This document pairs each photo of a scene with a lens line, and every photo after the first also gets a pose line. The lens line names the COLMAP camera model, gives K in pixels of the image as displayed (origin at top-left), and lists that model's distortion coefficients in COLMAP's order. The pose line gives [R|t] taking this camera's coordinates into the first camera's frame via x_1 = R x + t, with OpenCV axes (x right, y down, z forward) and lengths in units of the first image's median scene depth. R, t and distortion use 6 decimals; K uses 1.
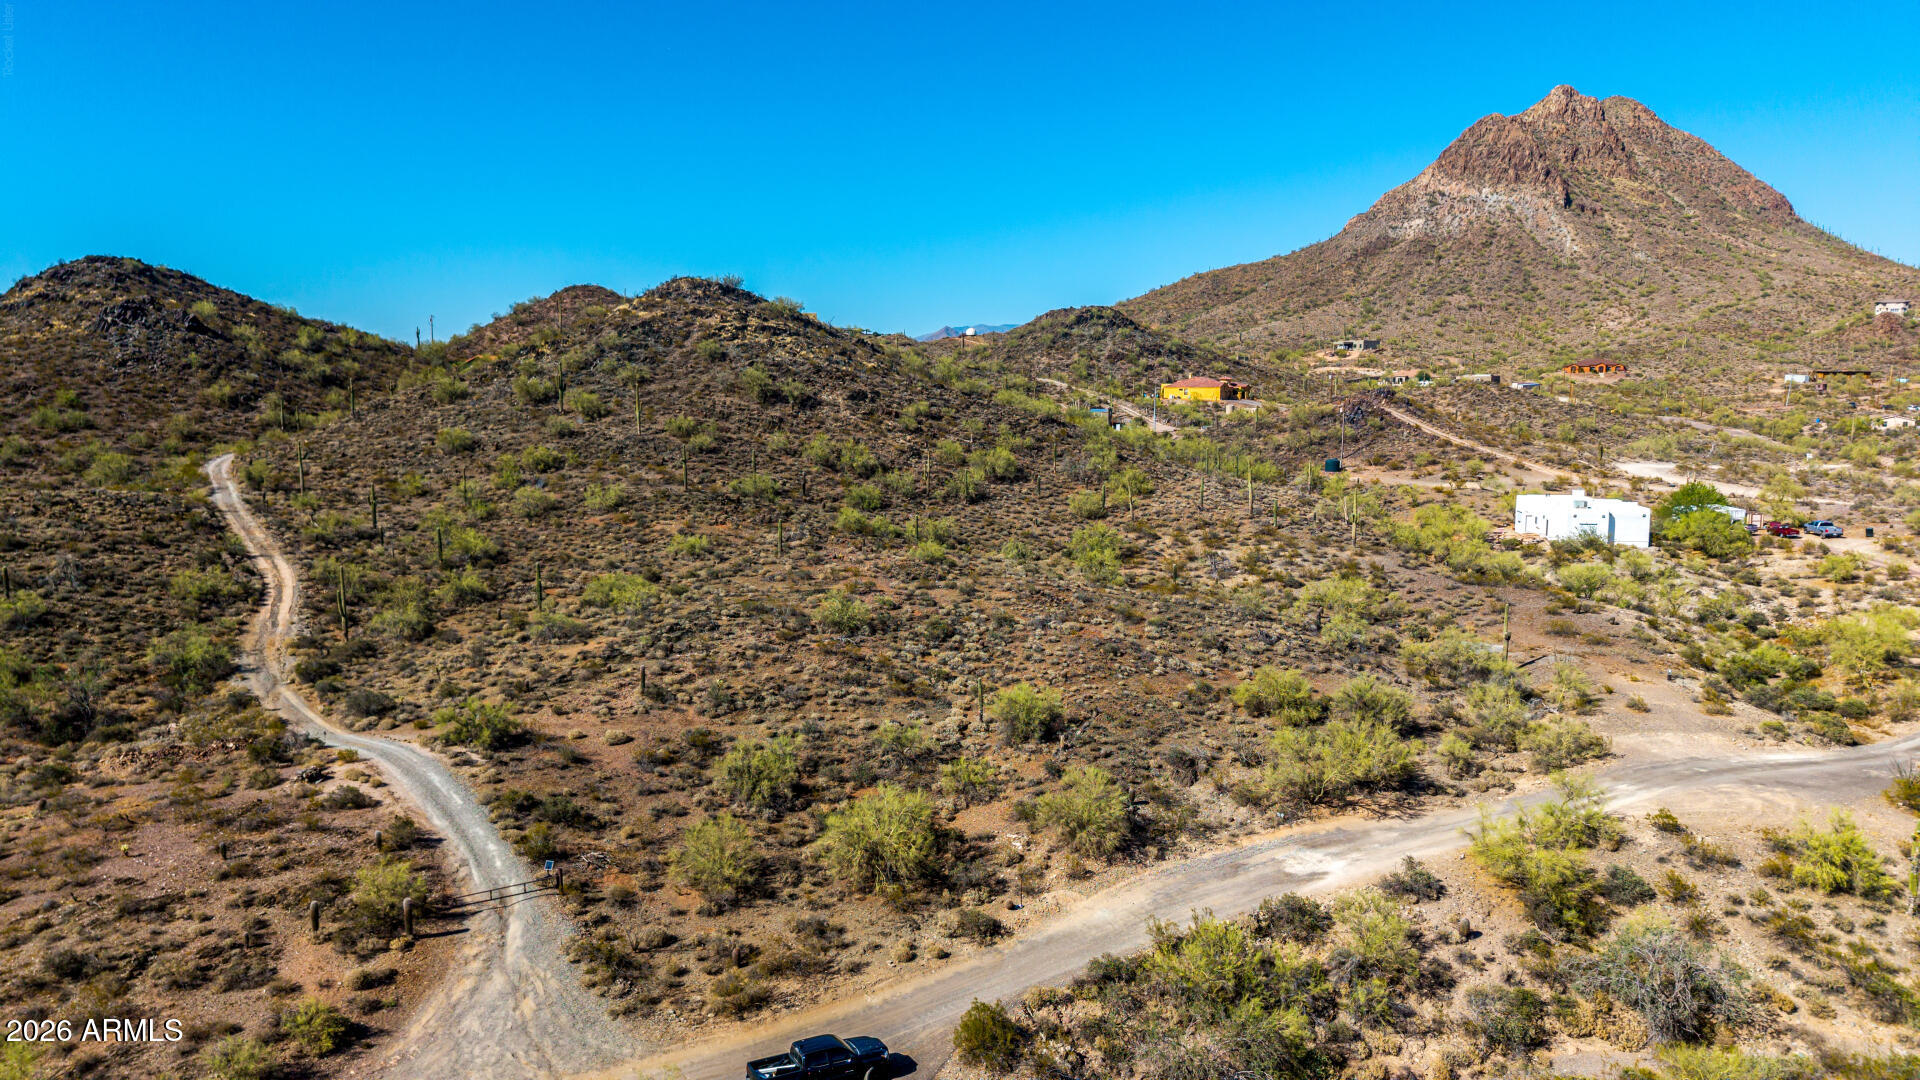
lens RADIAL K [[1284.4, 0, 960.0], [0, 1284.4, 540.0], [0, 0, 1]] dist [0.028142, -0.029526]
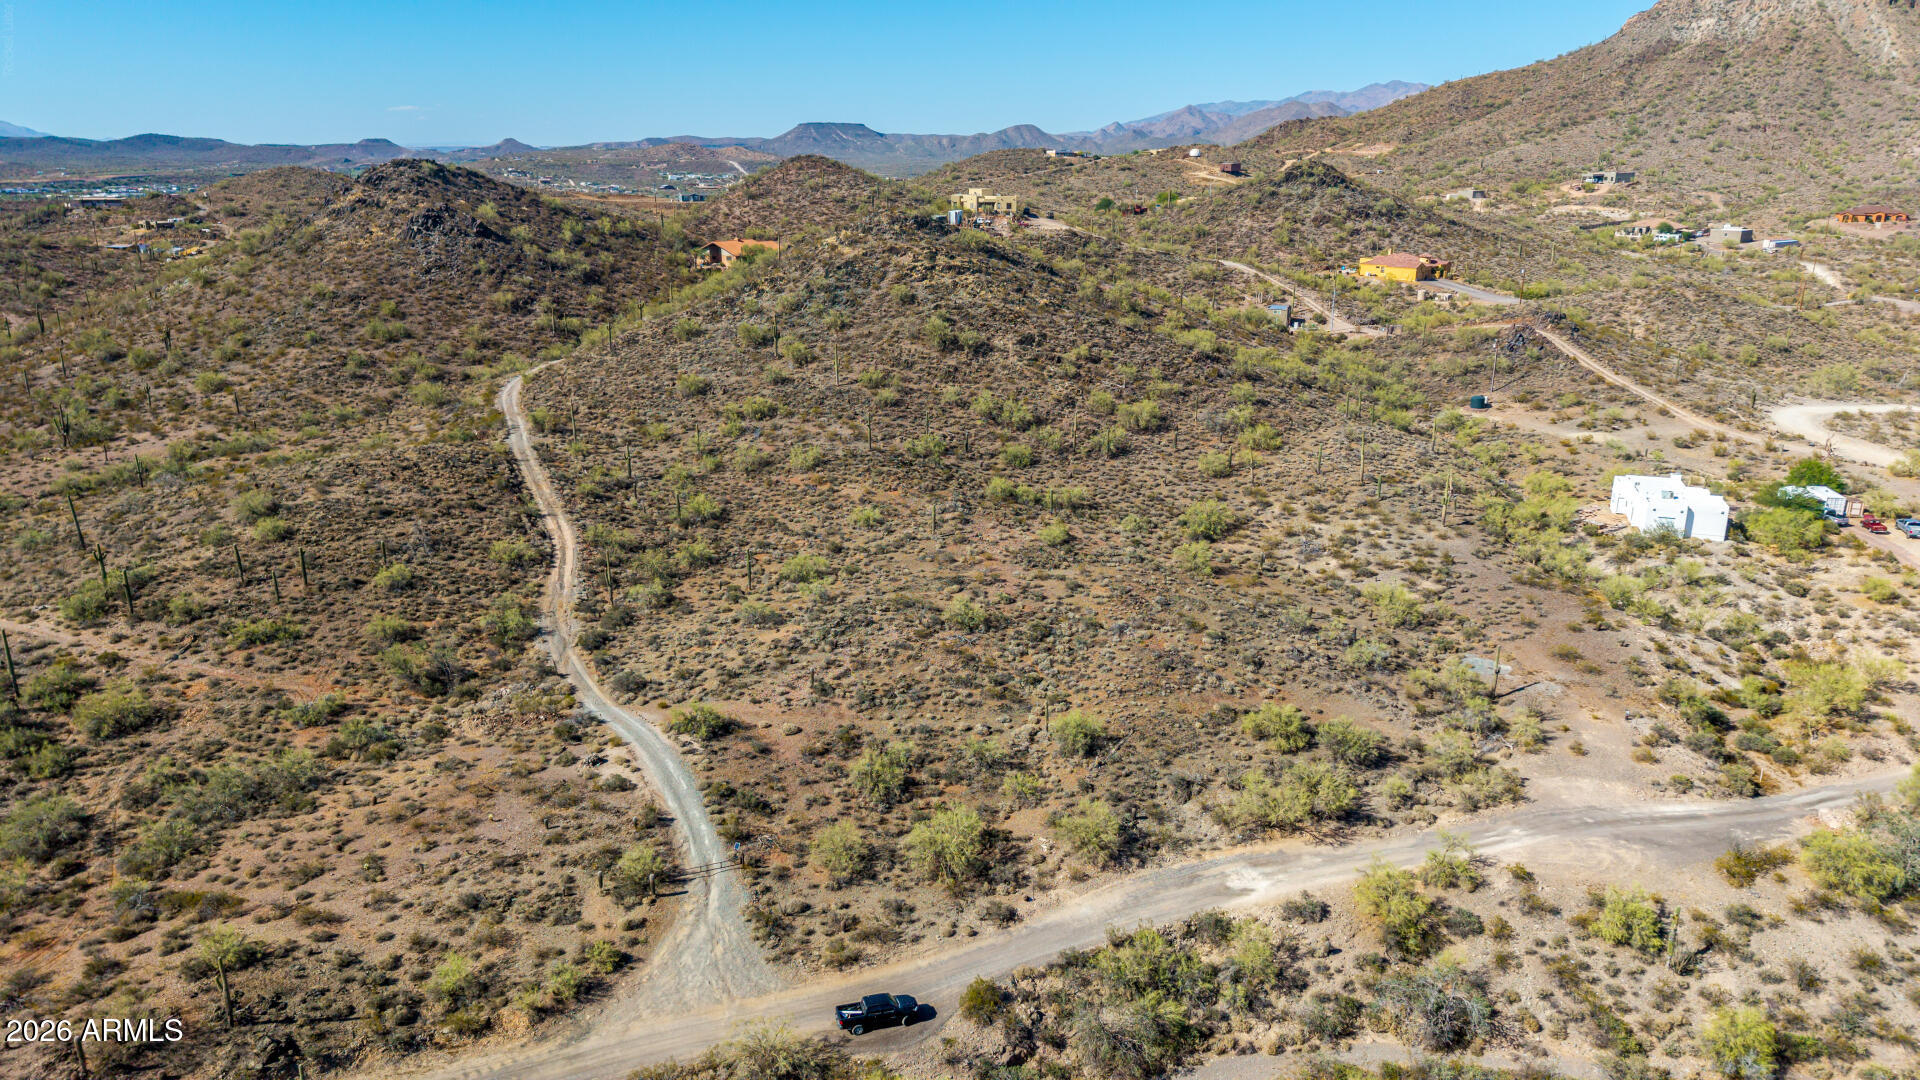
lens RADIAL K [[1284.4, 0, 960.0], [0, 1284.4, 540.0], [0, 0, 1]] dist [0.028142, -0.029526]
pose [[0.984036, 0.052408, -0.170079, 0.073245], [-0.024221, 0.986205, 0.163748, -0.140495], [0.176314, -0.157014, 0.971730, -0.156866]]
